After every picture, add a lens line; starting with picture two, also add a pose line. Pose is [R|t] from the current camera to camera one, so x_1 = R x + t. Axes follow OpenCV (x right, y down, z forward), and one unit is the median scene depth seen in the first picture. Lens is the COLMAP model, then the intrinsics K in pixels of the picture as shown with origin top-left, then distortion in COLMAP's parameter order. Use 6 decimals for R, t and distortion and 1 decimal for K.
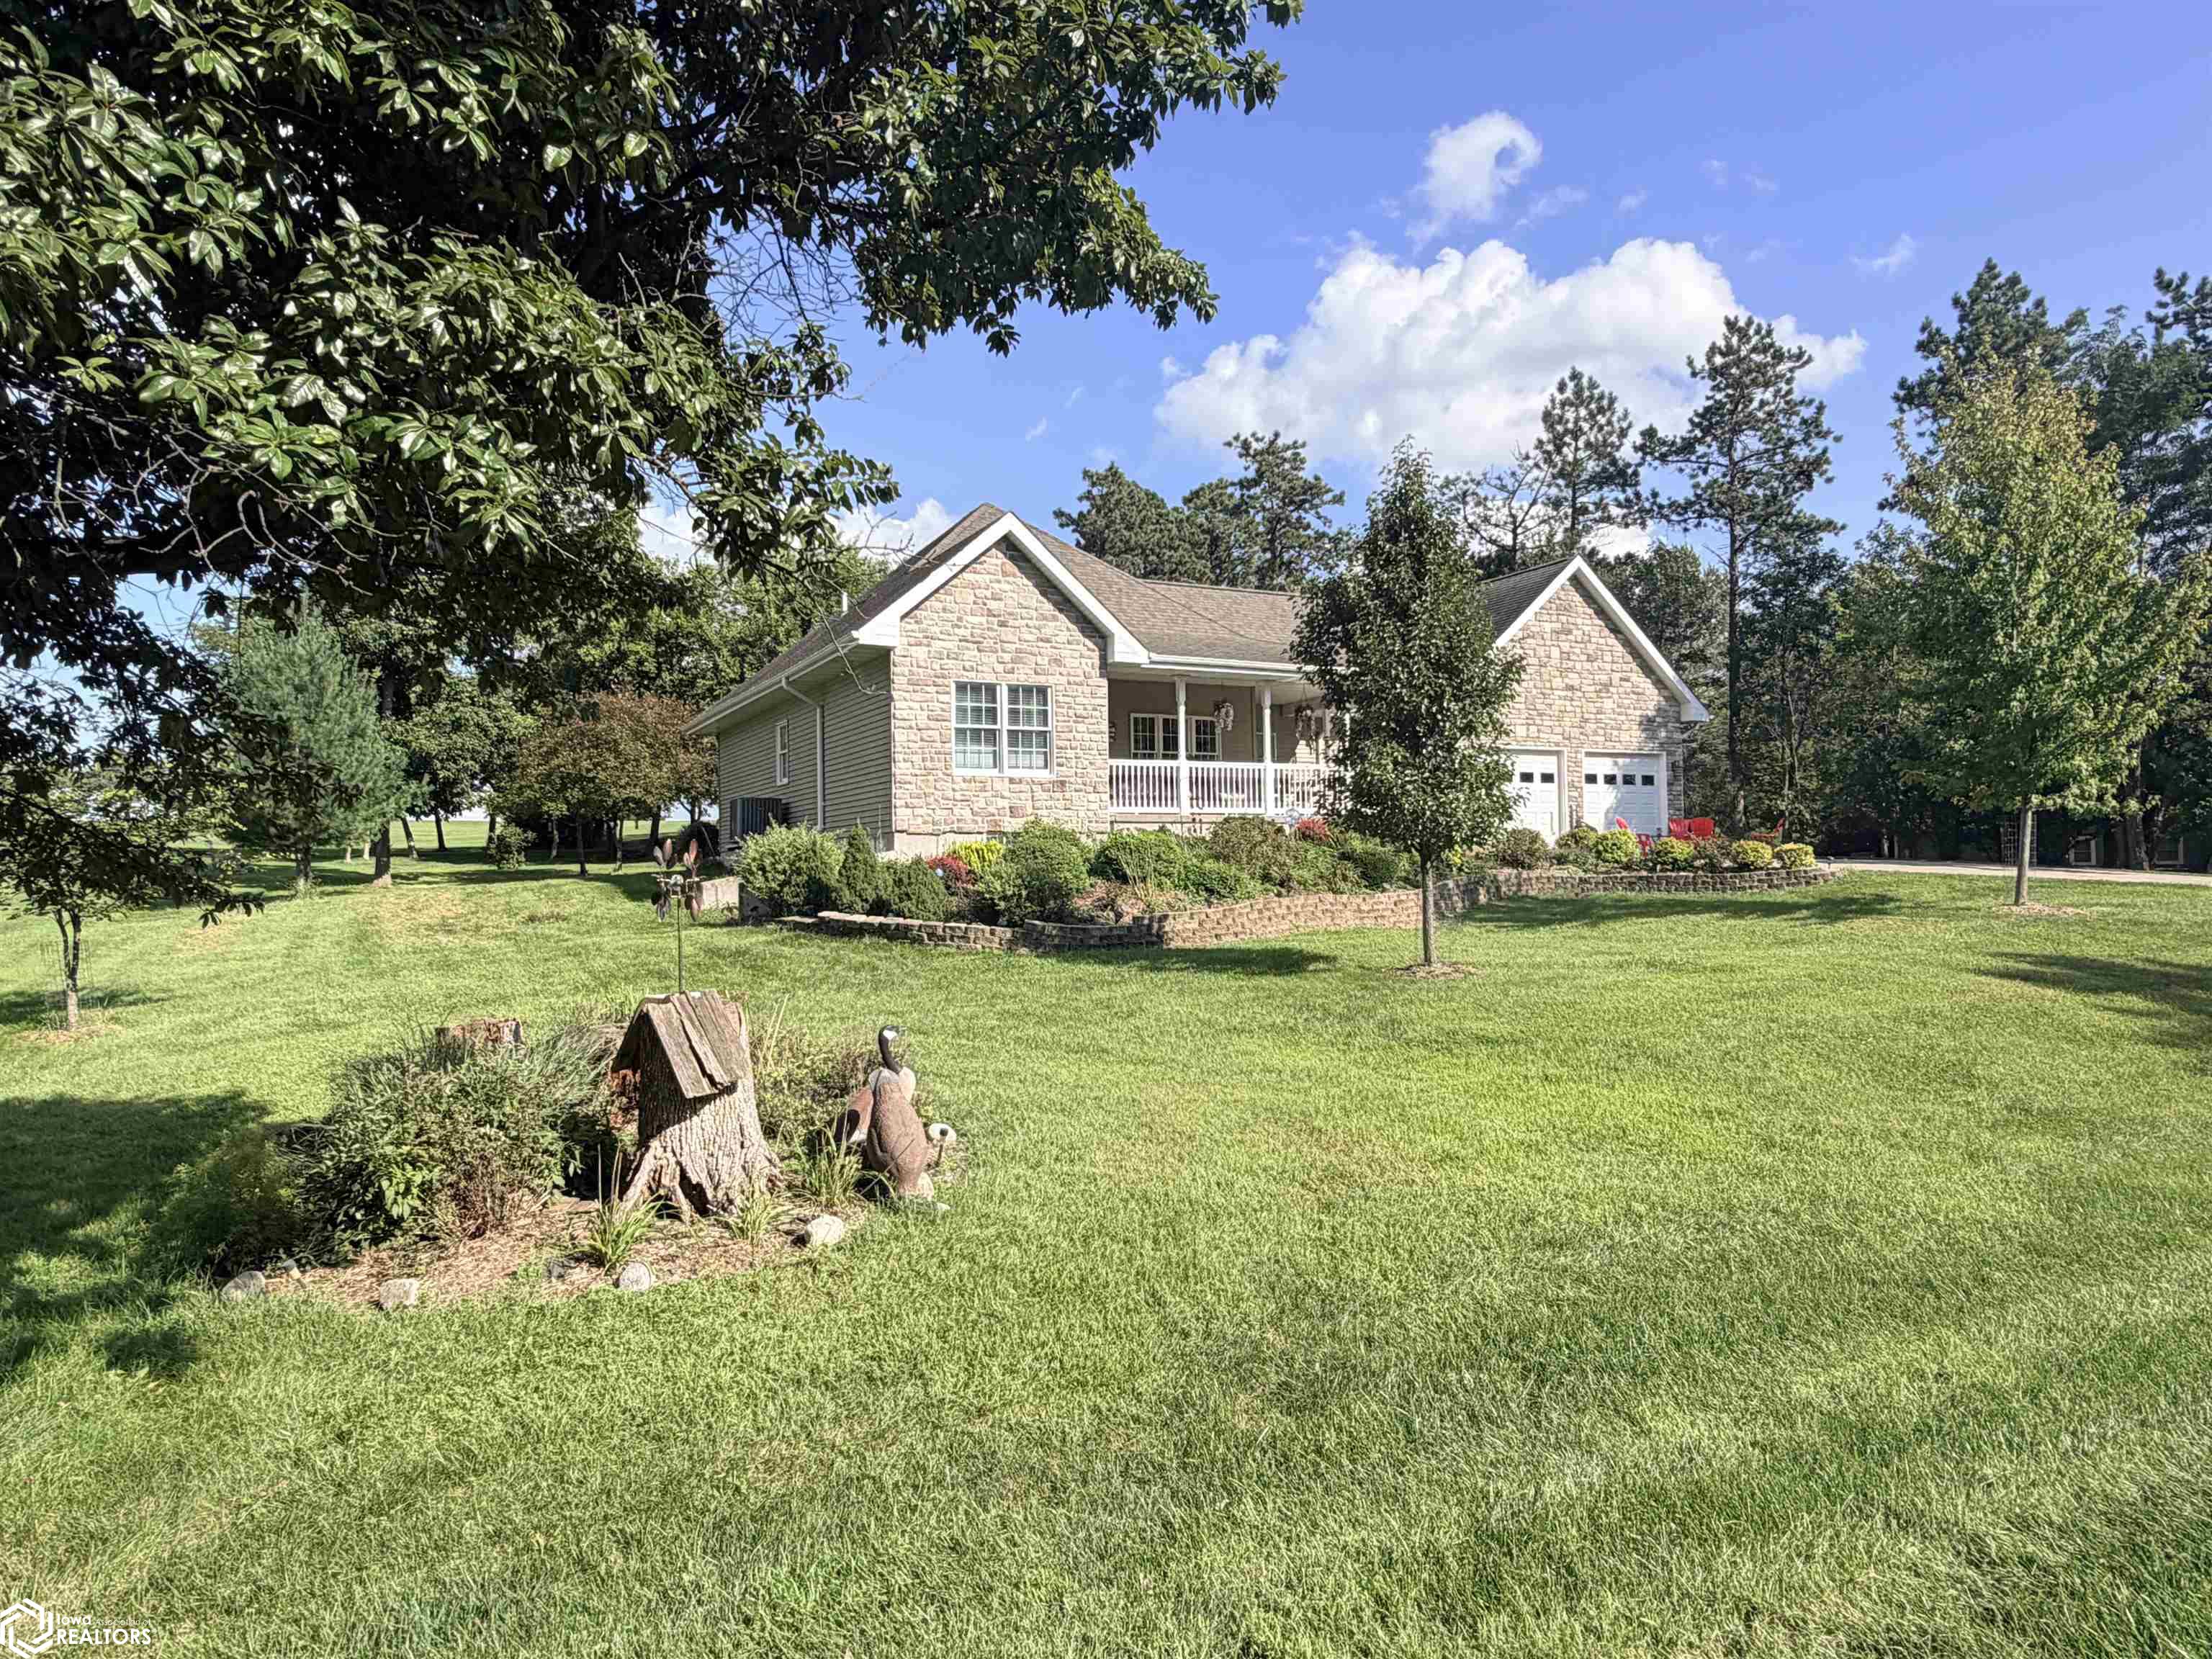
lens RADIAL K [[1394.7, 0, 1109.9], [0, 1394.7, 843.2], [0, 0, 1]] dist [0.034287, -0.000371]
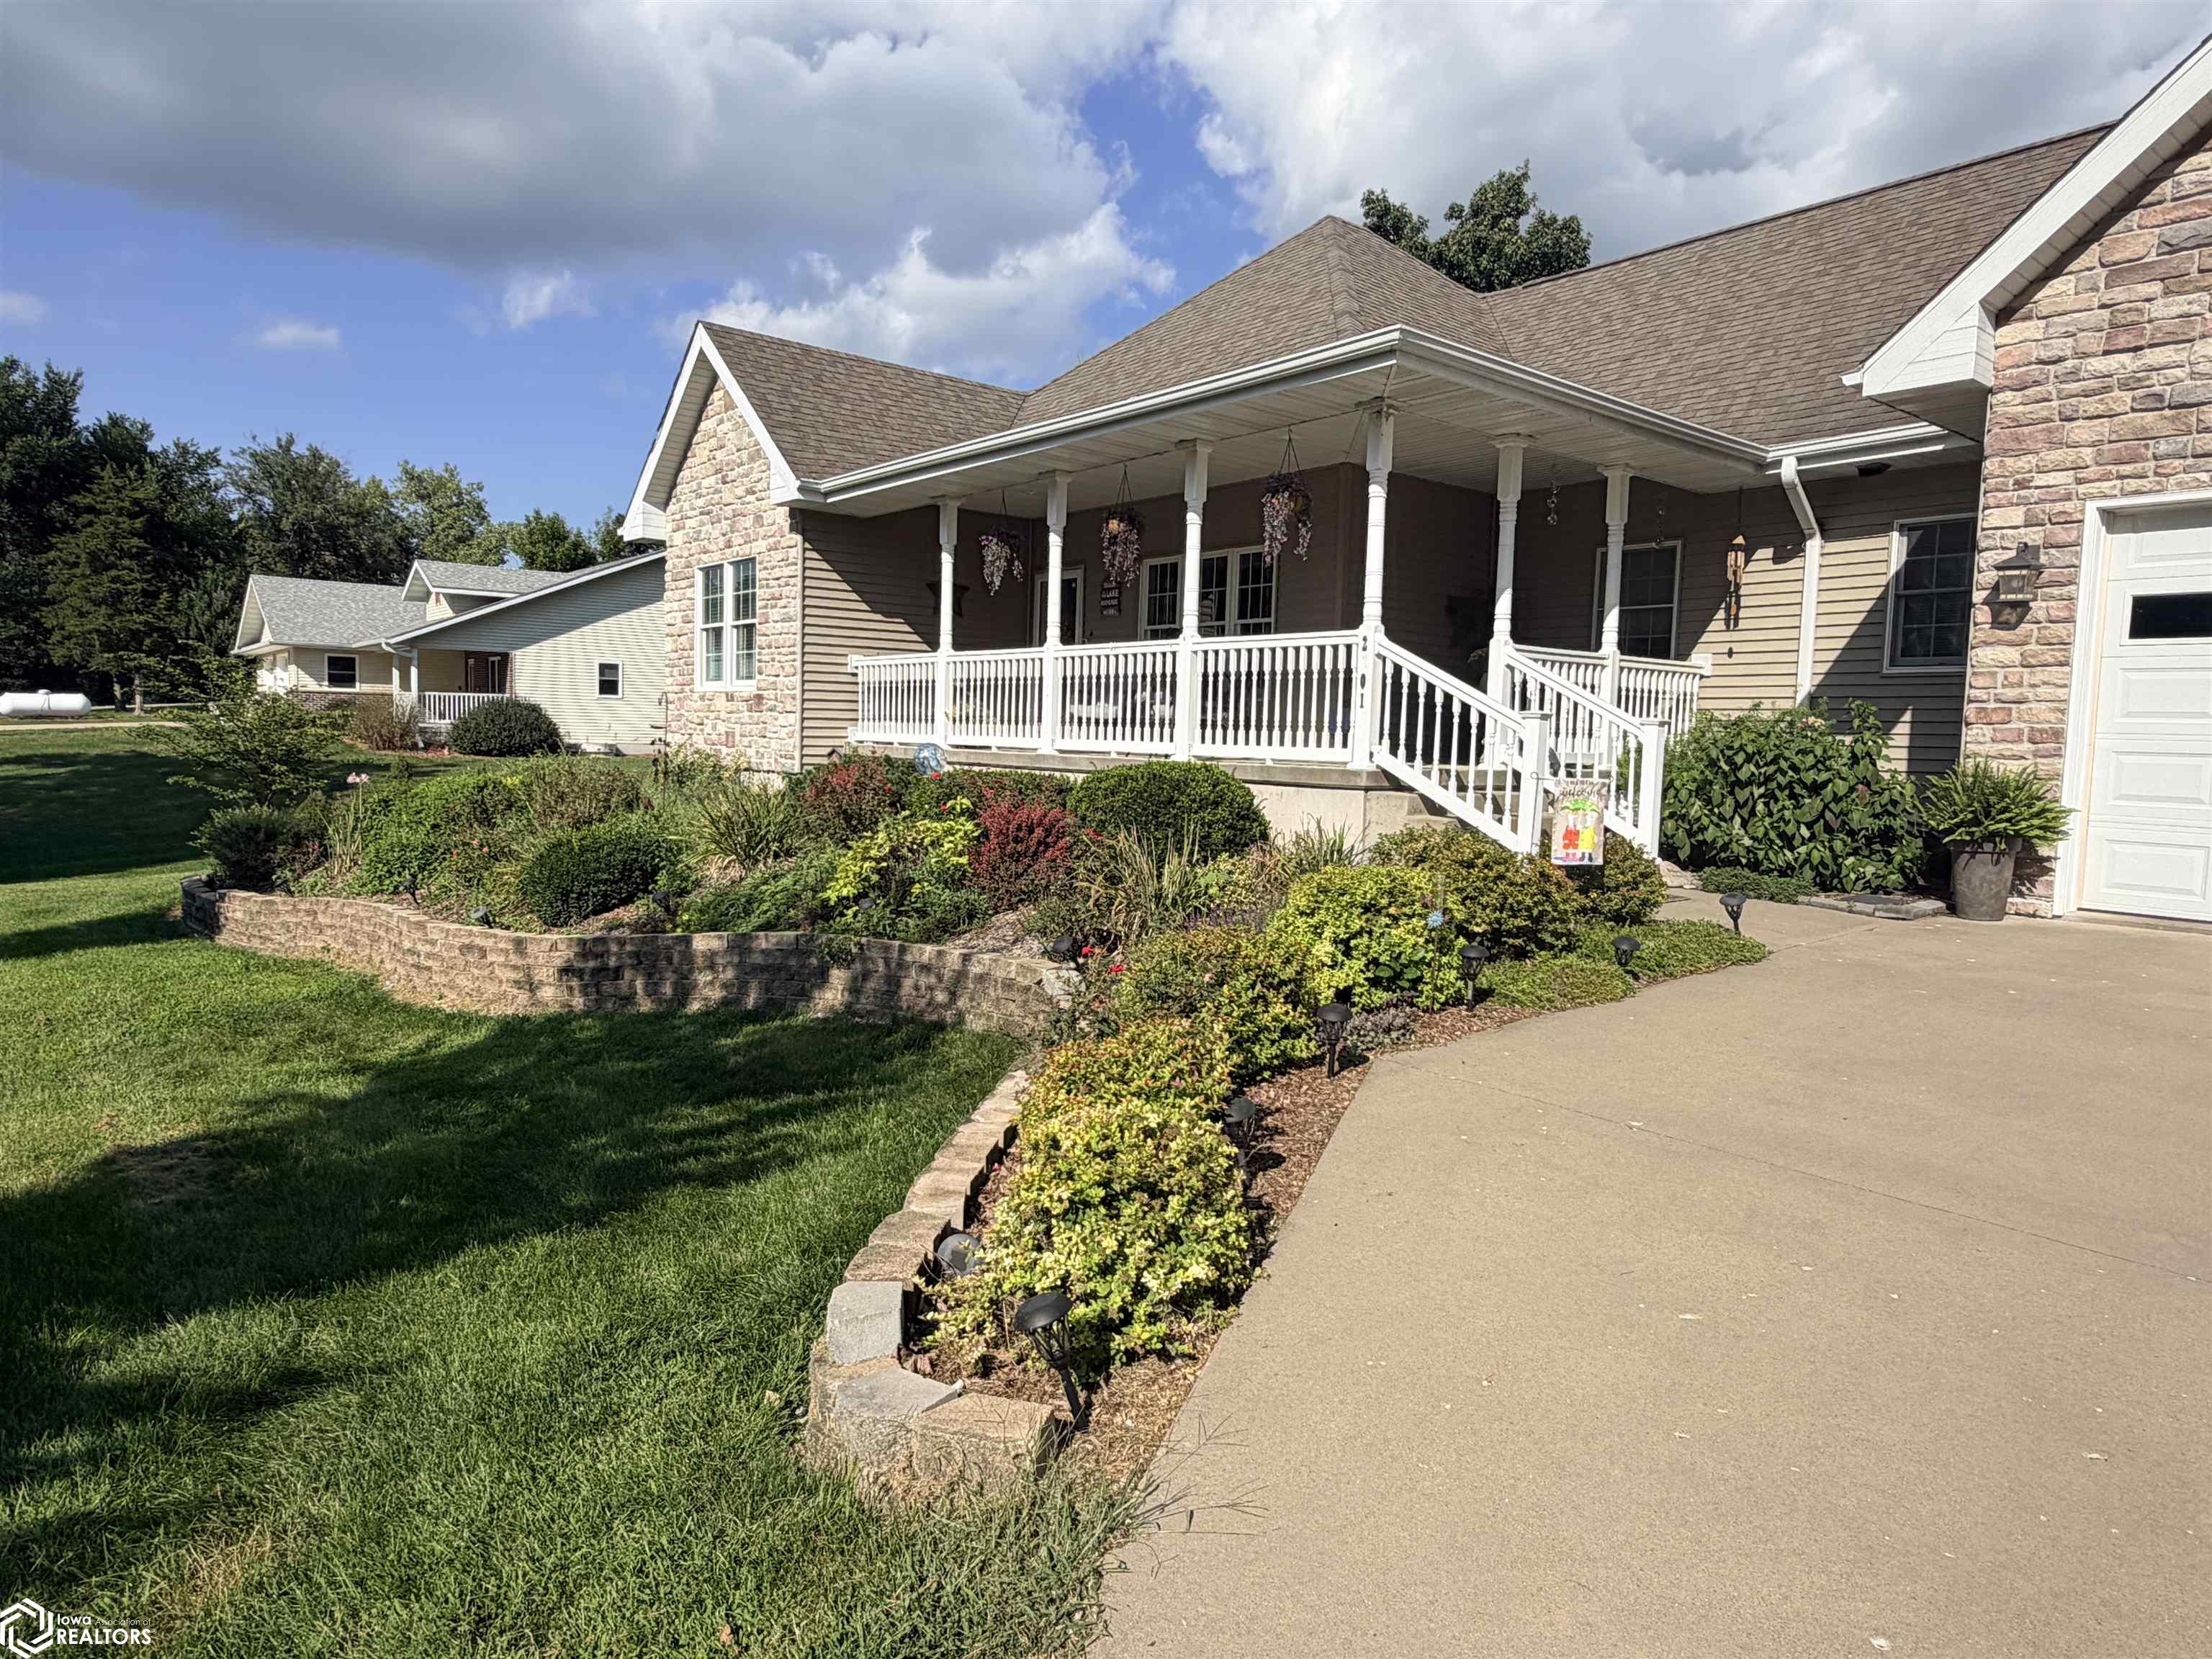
lens RADIAL K [[1359.7, 0, 1108.5], [0, 1359.7, 835.5], [0, 0, 1]] dist [-0.001873, 0.001736]
pose [[0.188355, 0.096439, -0.977355, 0.608198], [-0.006482, 0.995267, 0.096957, -0.038803], [0.982080, -0.011927, 0.188089, 0.962347]]
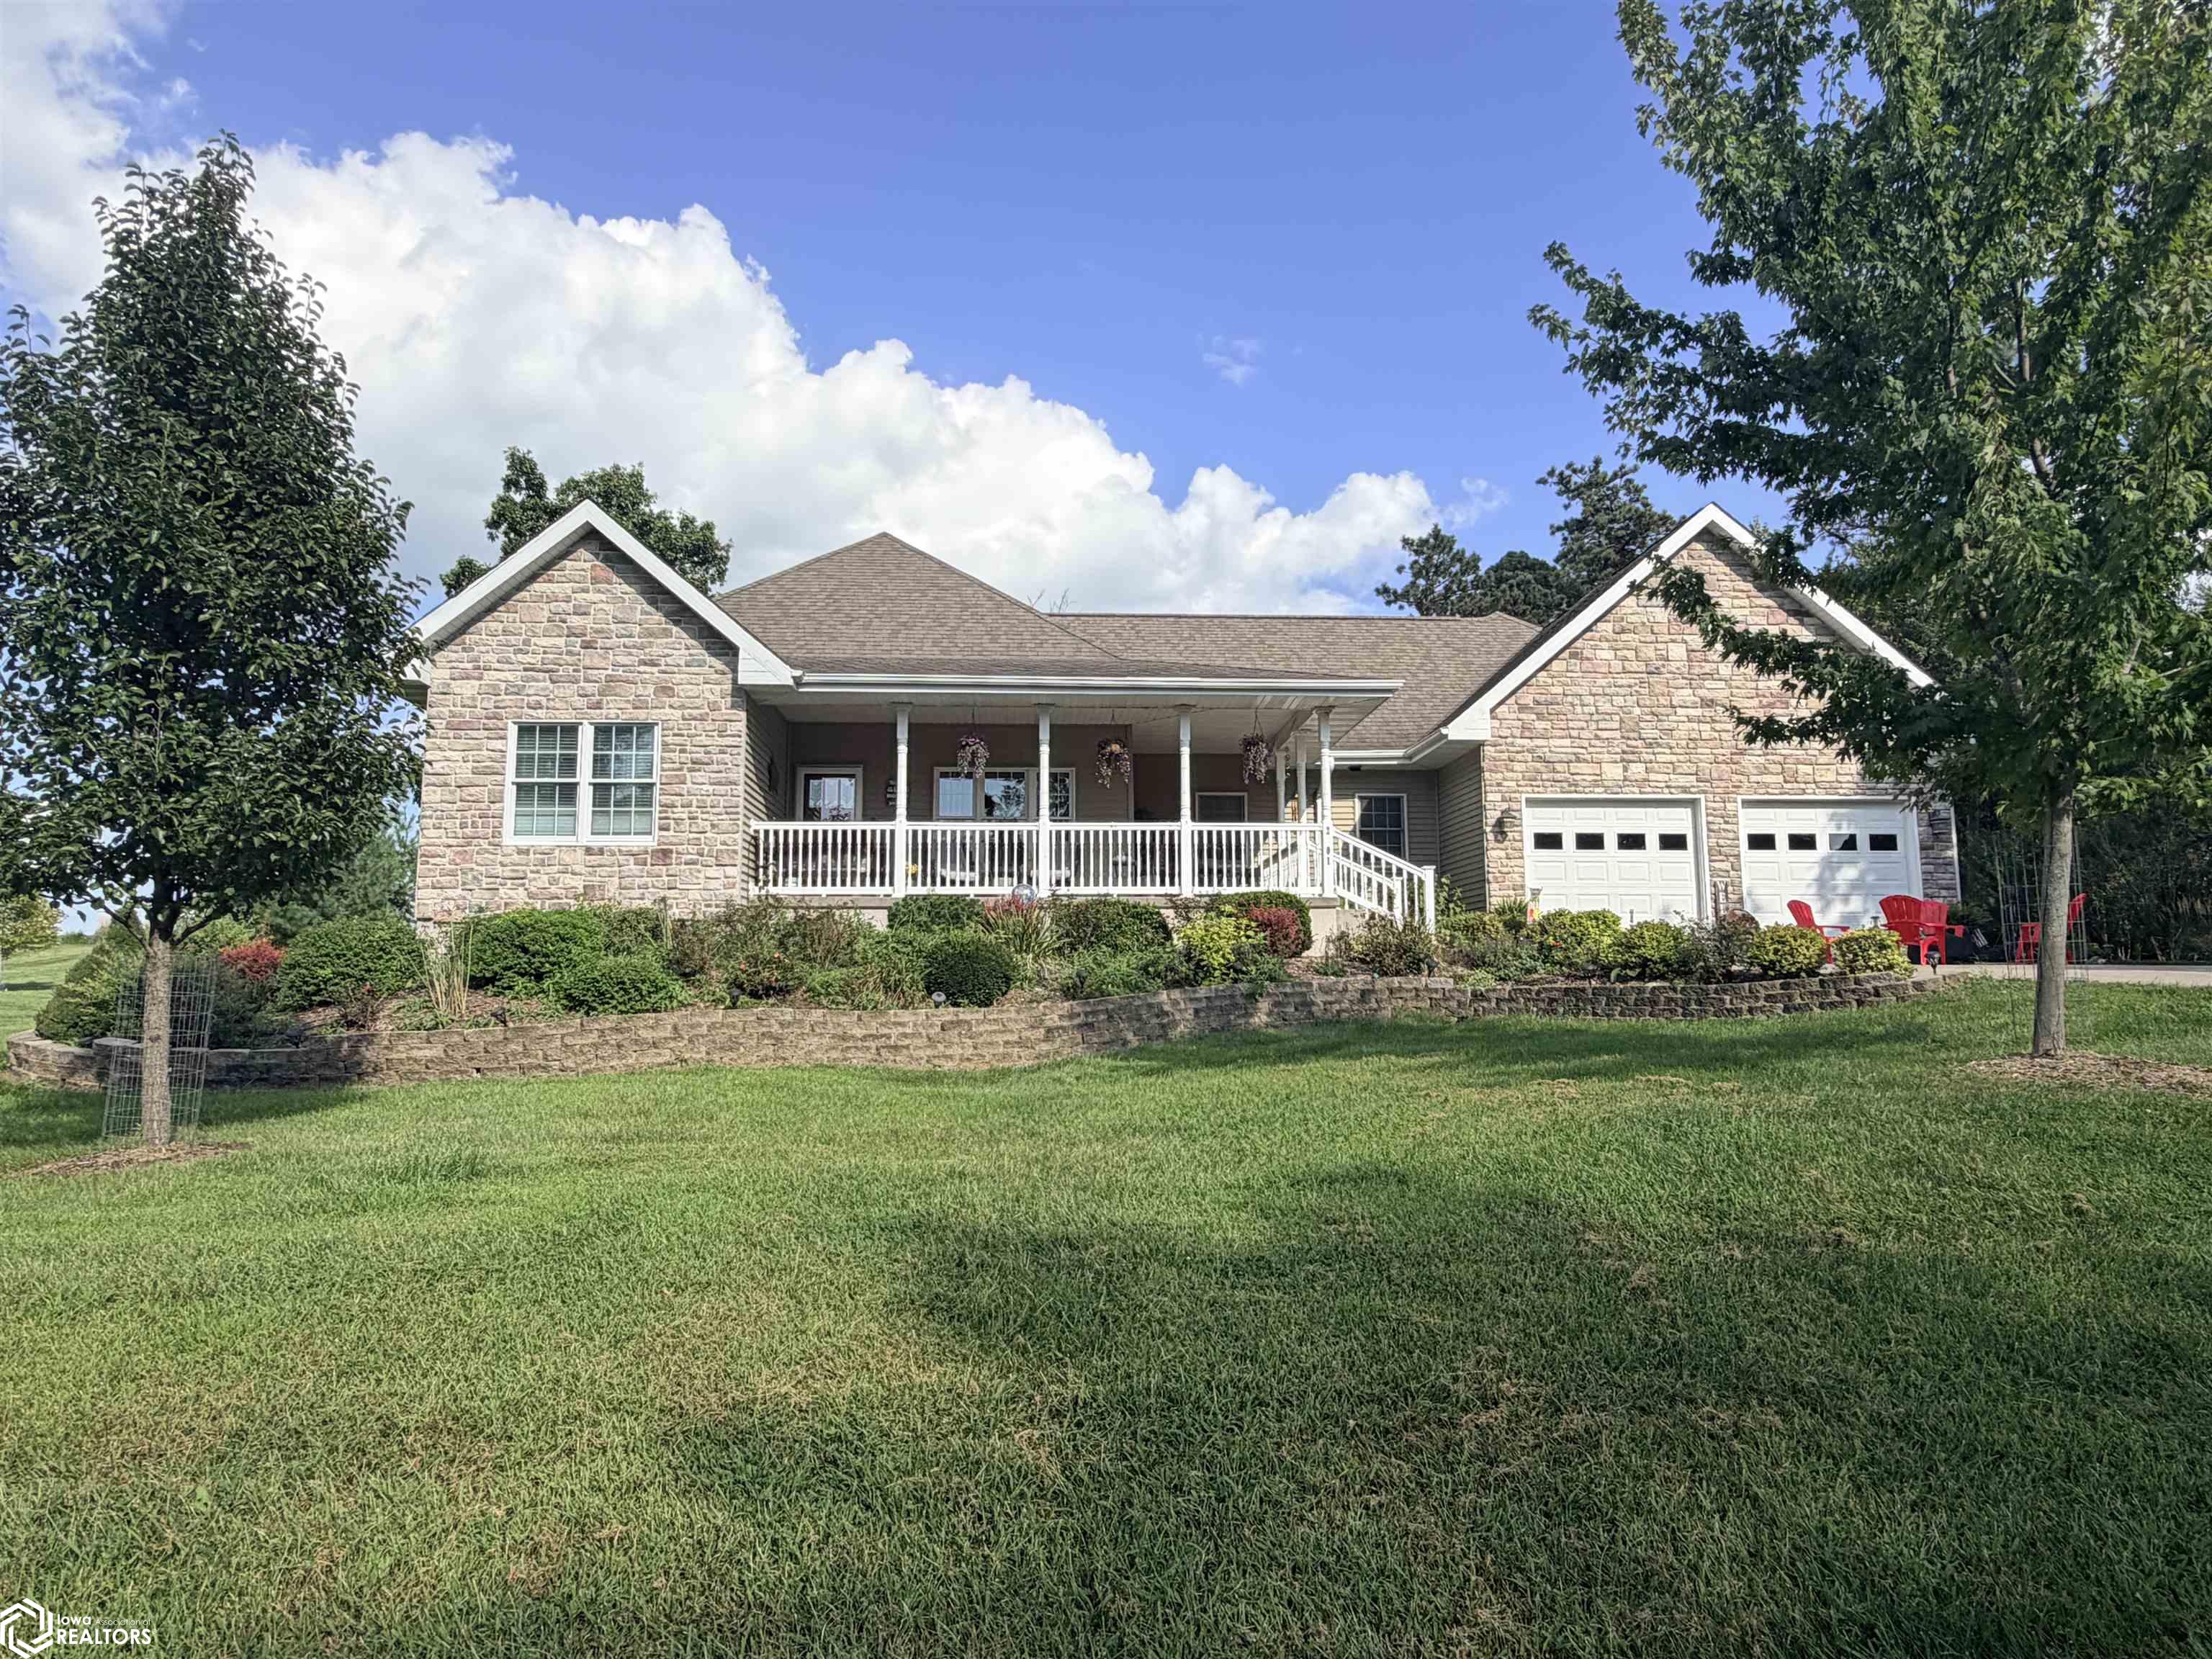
lens RADIAL K [[1359.7, 0, 1108.5], [0, 1359.7, 835.5], [0, 0, 1]] dist [-0.001873, 0.001736]
pose [[0.910905, -0.038728, -0.410795, 0.434851], [-0.000804, 0.995417, -0.095627, 0.014623], [0.412616, 0.087437, 0.906699, 0.414157]]
